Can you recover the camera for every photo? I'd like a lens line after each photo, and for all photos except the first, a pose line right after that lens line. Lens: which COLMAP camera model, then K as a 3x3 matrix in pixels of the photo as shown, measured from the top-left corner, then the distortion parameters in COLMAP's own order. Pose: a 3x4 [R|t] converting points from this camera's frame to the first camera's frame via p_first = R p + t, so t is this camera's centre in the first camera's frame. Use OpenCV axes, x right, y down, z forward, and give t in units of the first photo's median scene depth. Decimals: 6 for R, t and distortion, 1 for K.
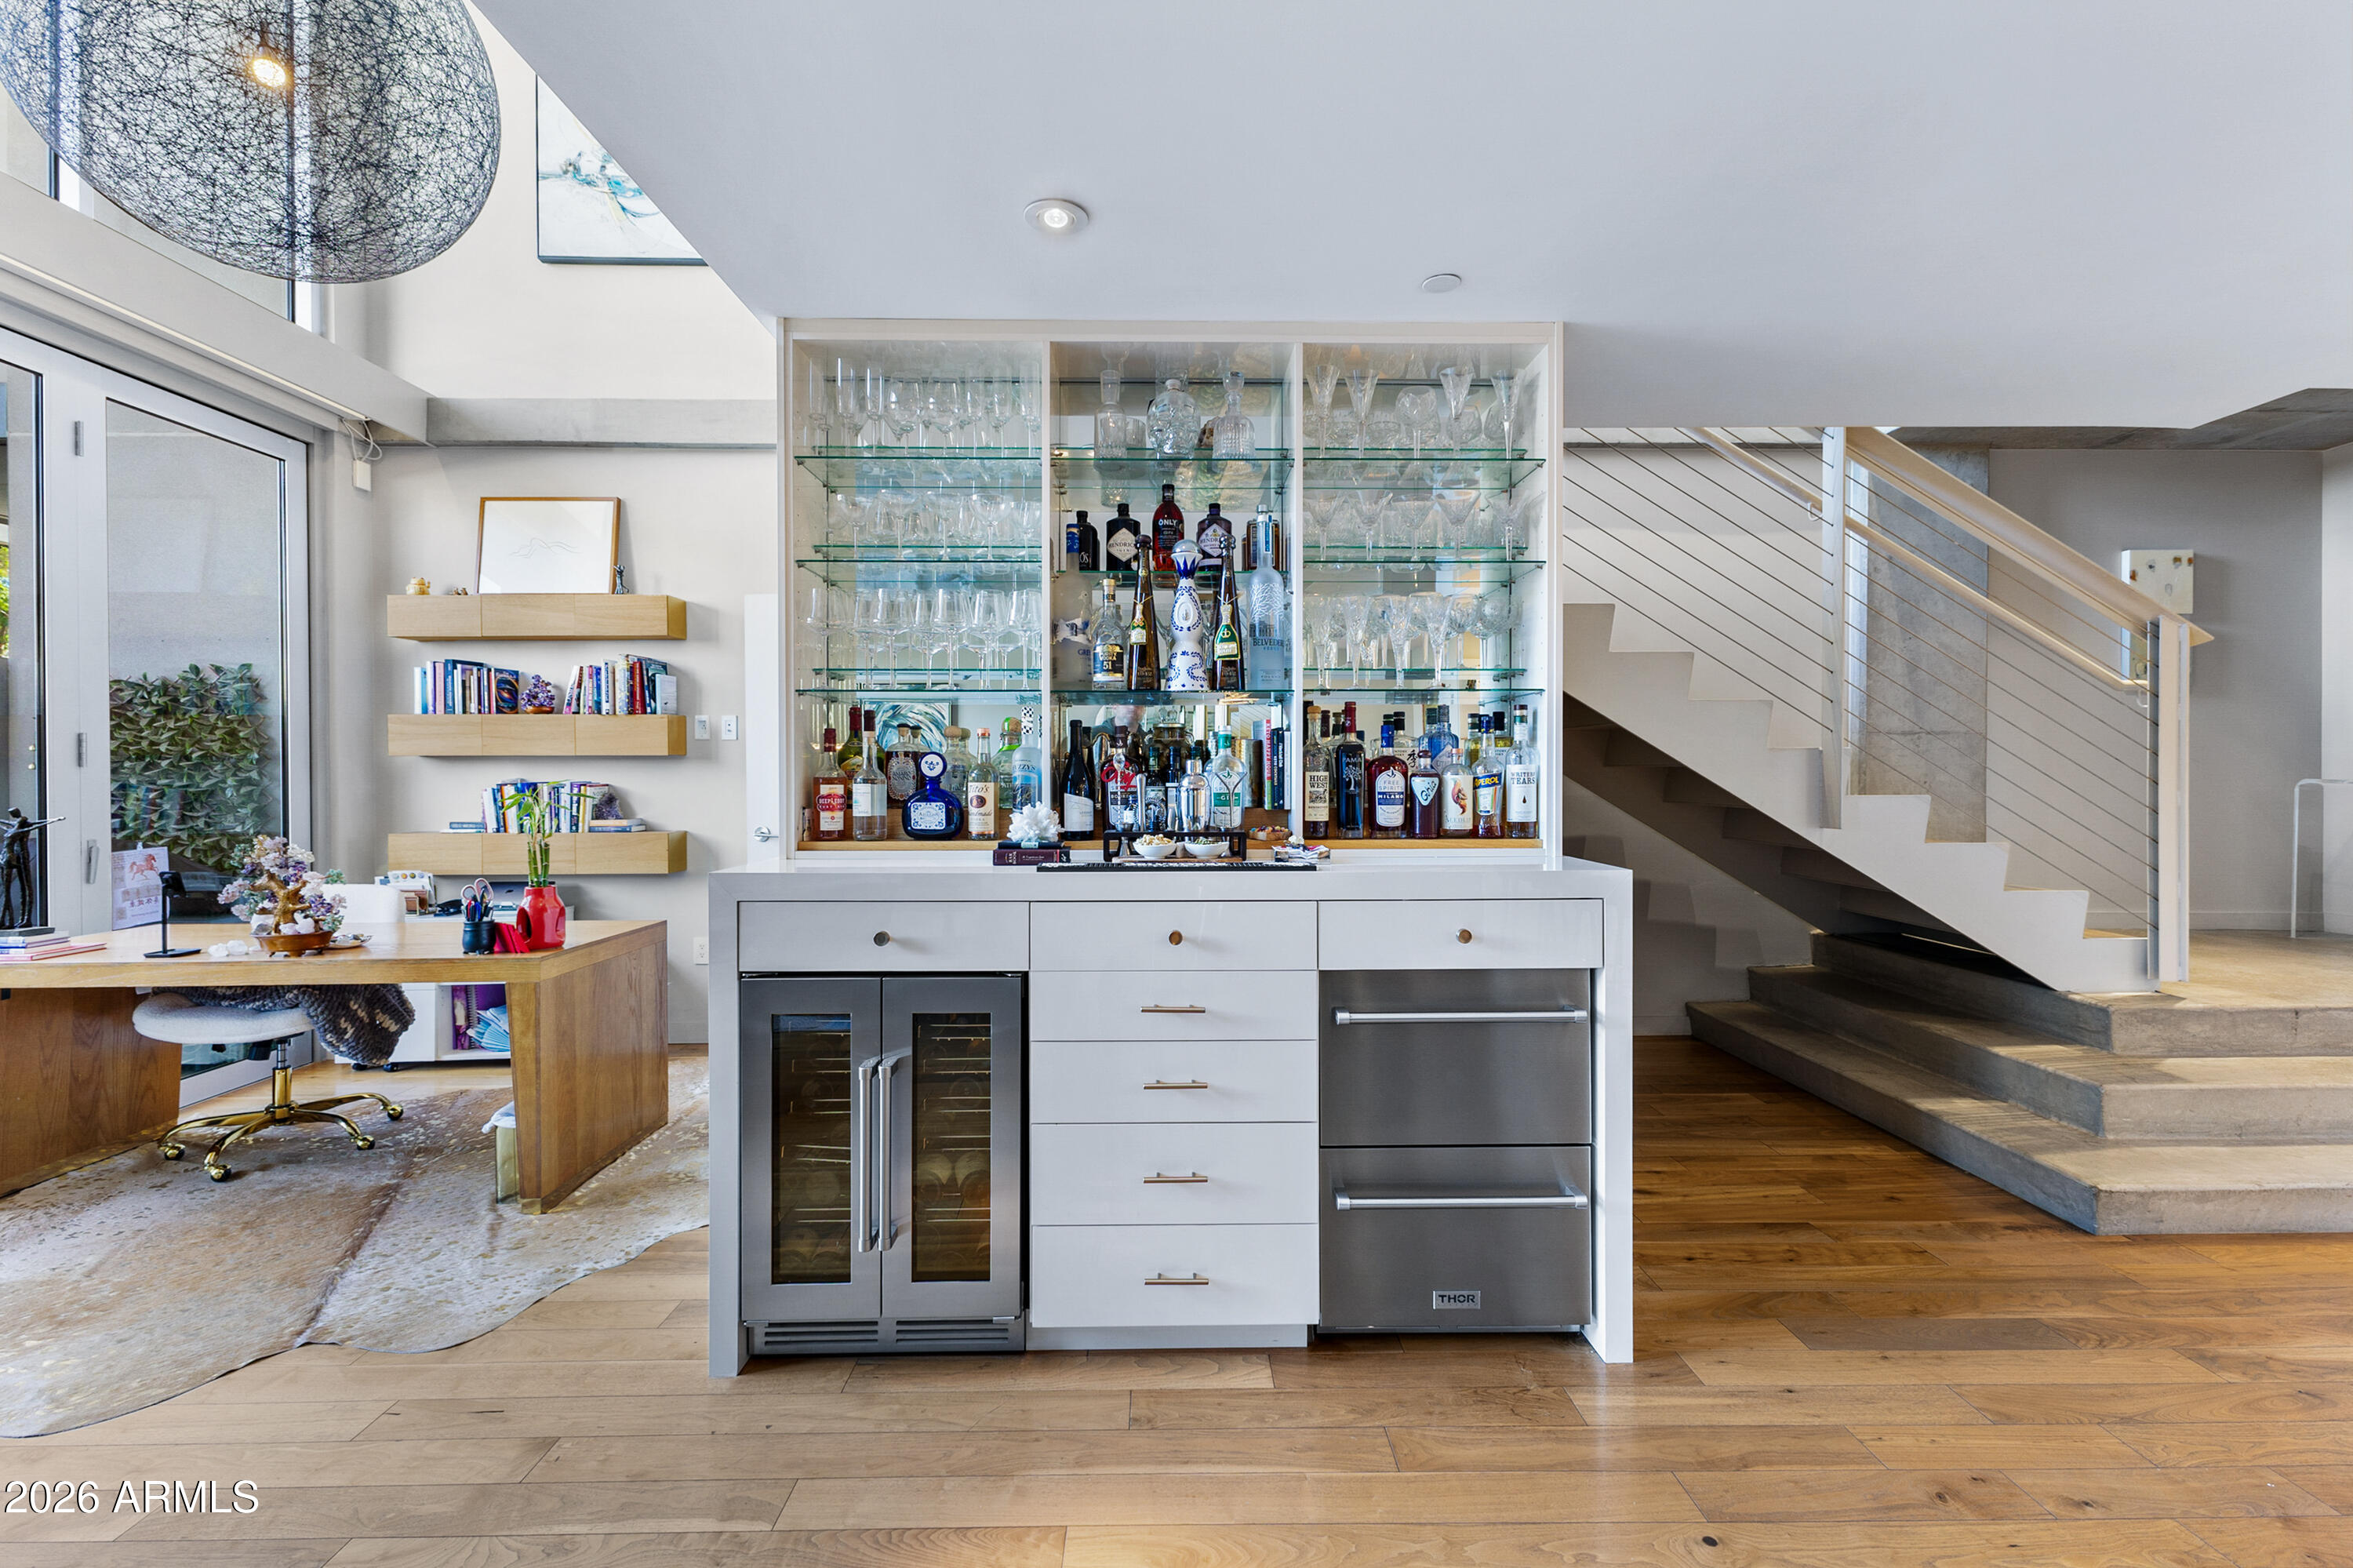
lens RADIAL K [[1013.9, 0, 1164.0], [0, 1013.9, 777.4], [0, 0, 1]] dist [0.011296, -0.003933]
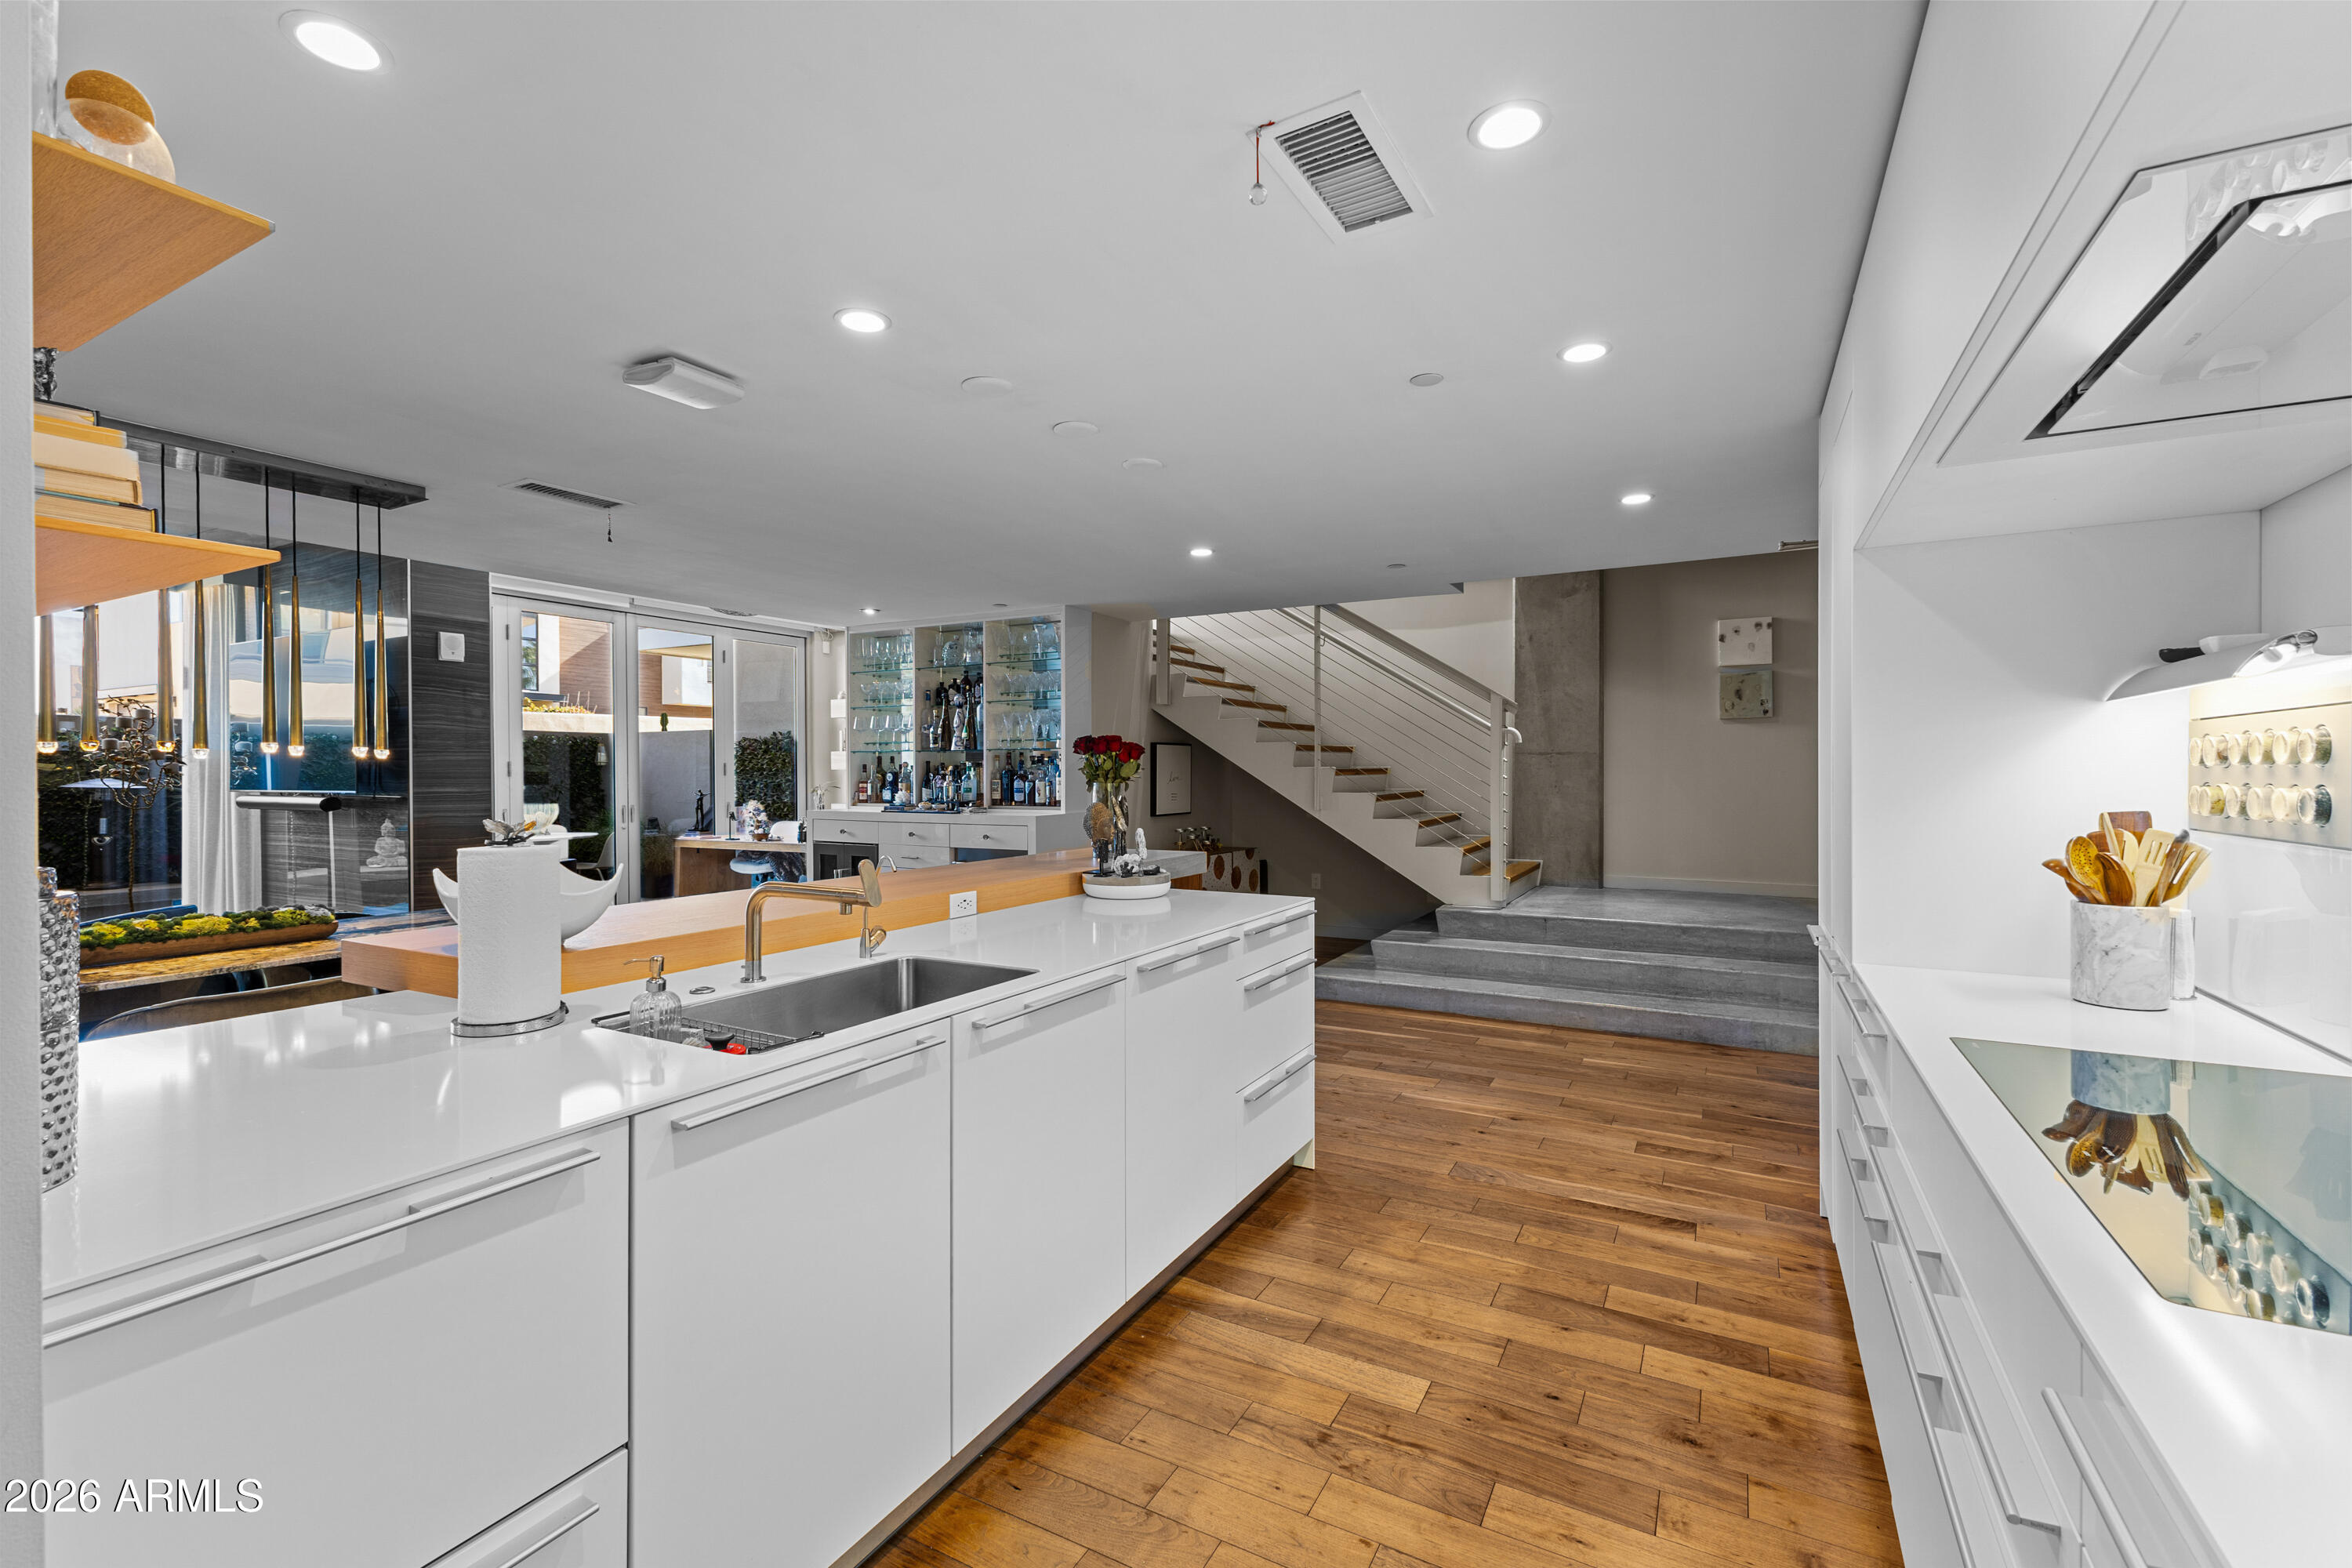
lens RADIAL K [[1013.5, 0, 1193.3], [0, 1013.5, 777.1], [0, 0, 1]] dist [0.011296, -0.003933]
pose [[0.871628, 0.003577, -0.490154, 1.104813], [-0.002218, 0.999992, 0.003352, -0.013331], [0.490162, -0.001835, 0.871629, -0.615669]]
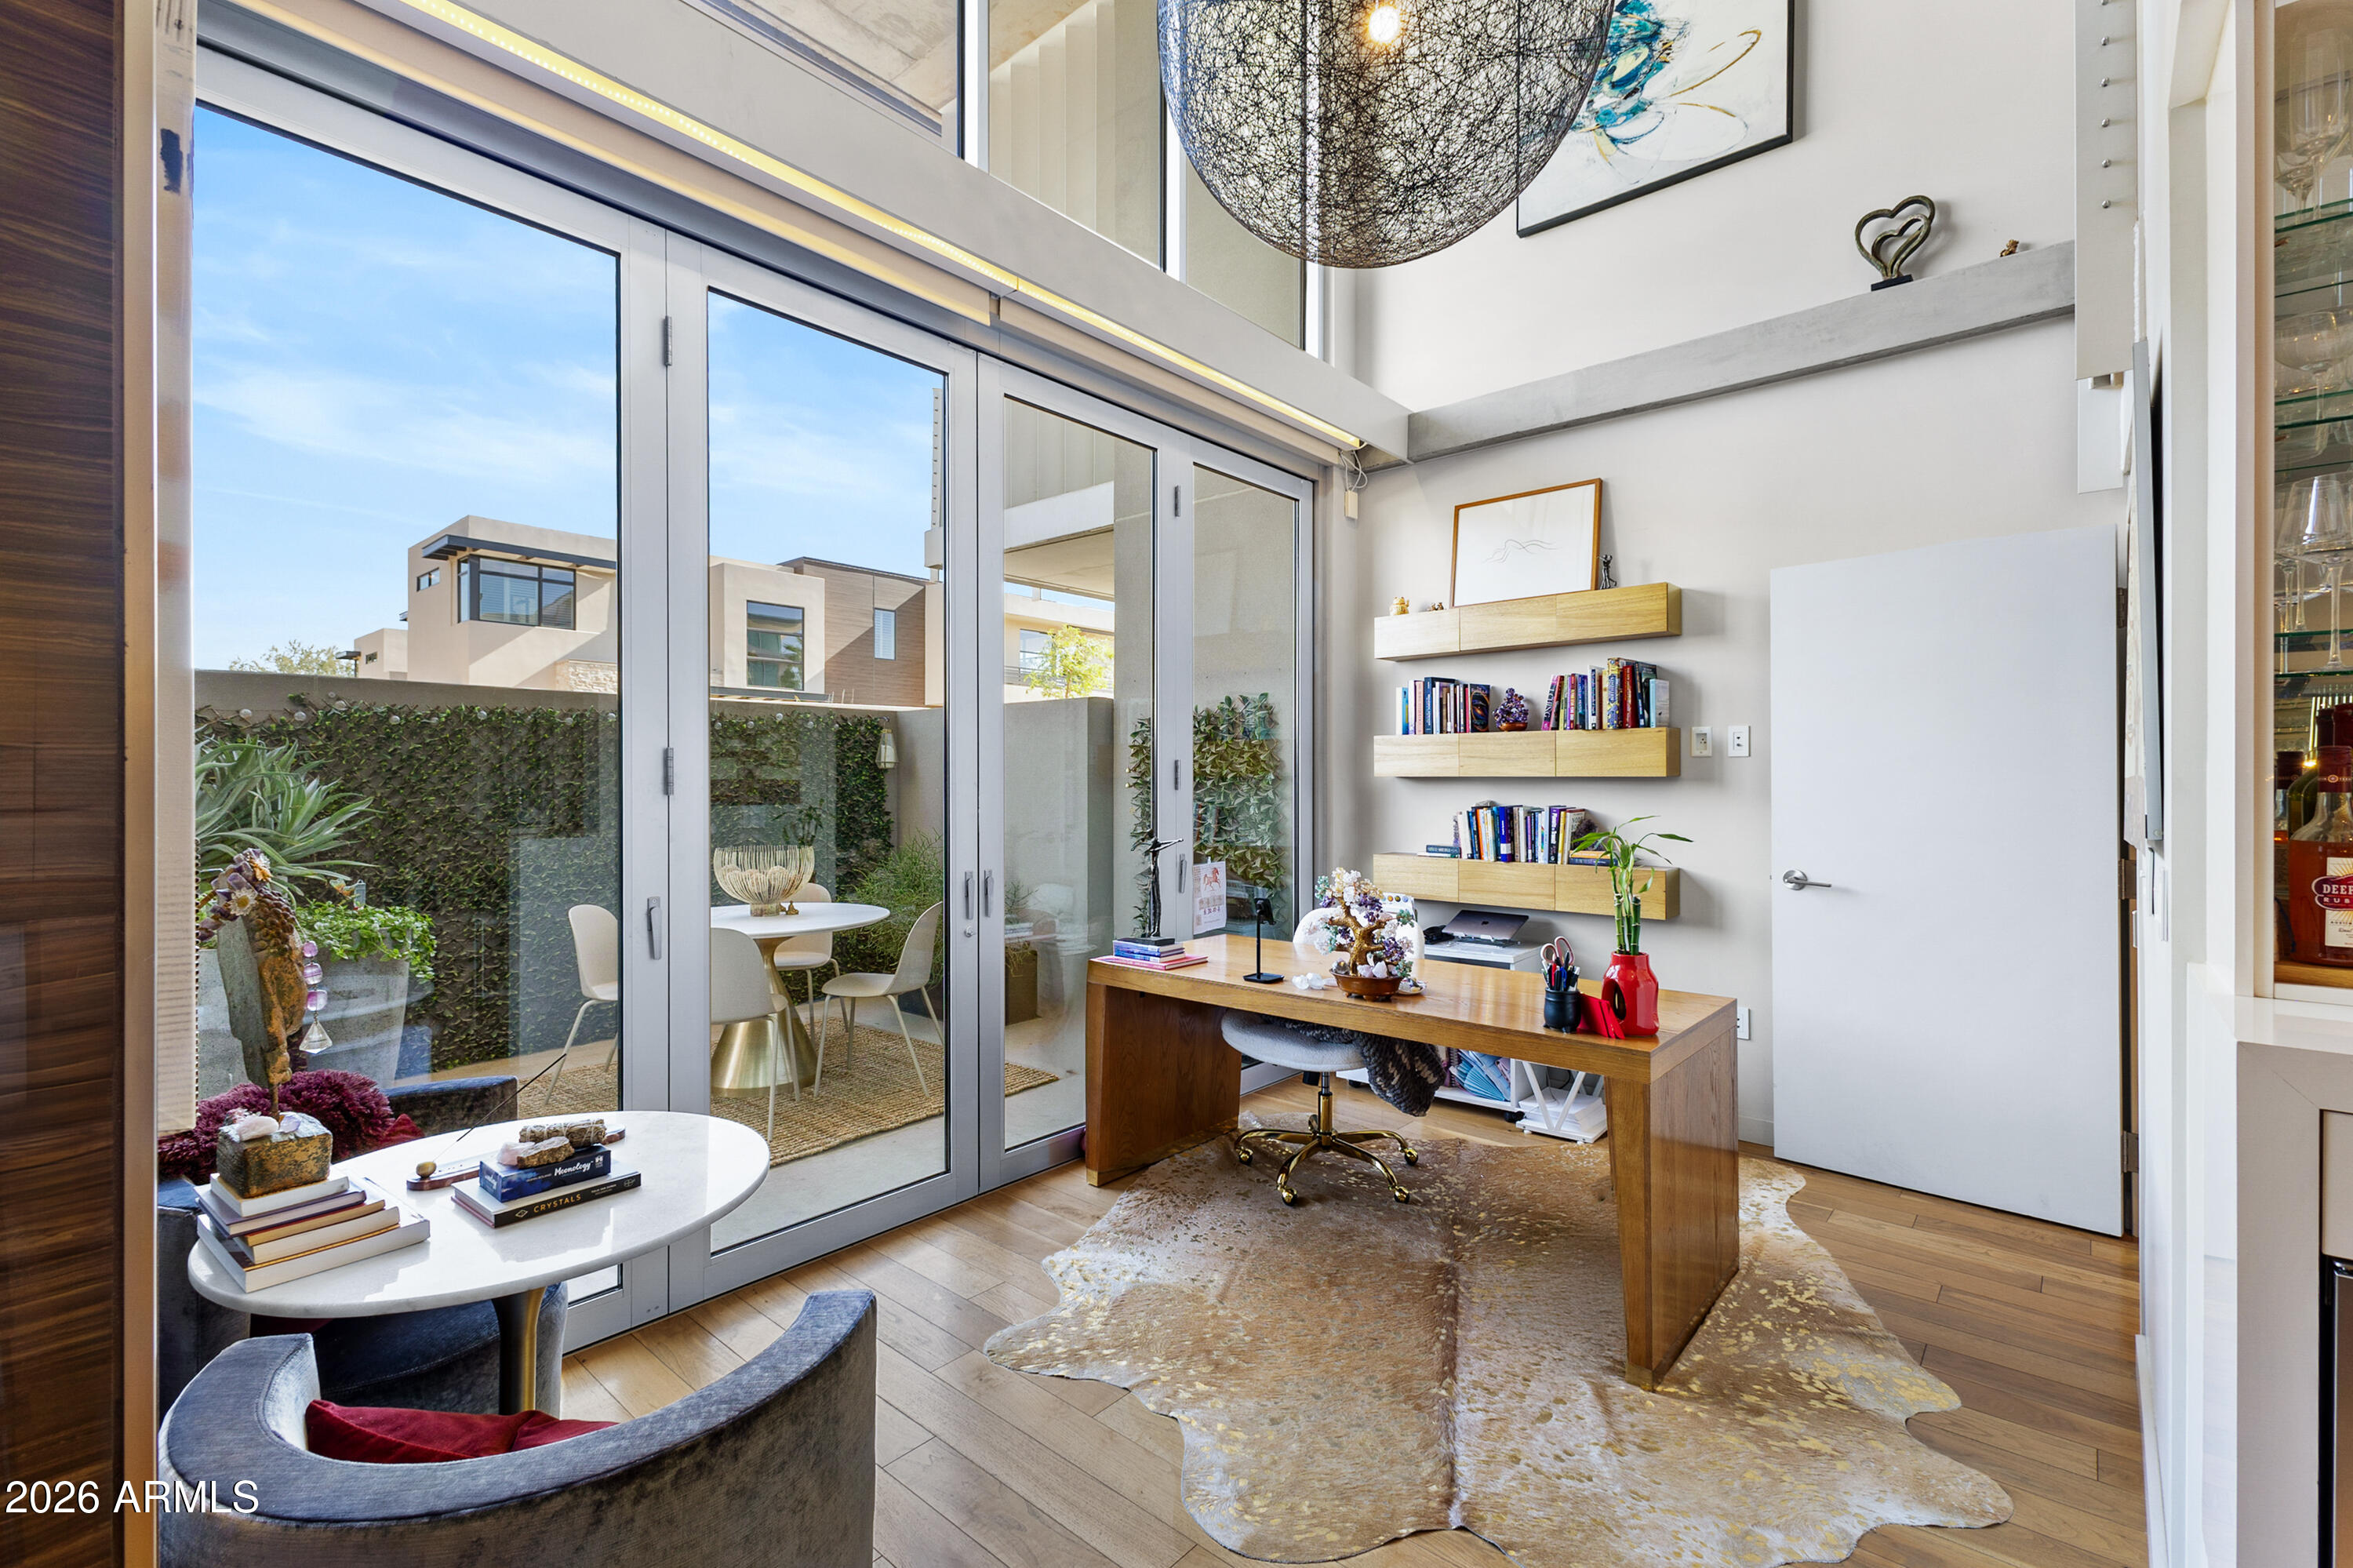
lens RADIAL K [[1013.9, 0, 1181.9], [0, 1013.9, 782.4], [0, 0, 1]] dist [0.011296, -0.003933]
pose [[0.744200, 0.005518, -0.667934, -0.237057], [-0.007124, 0.999975, 0.000324, -0.014930], [0.667919, 0.004517, 0.744220, 0.128209]]
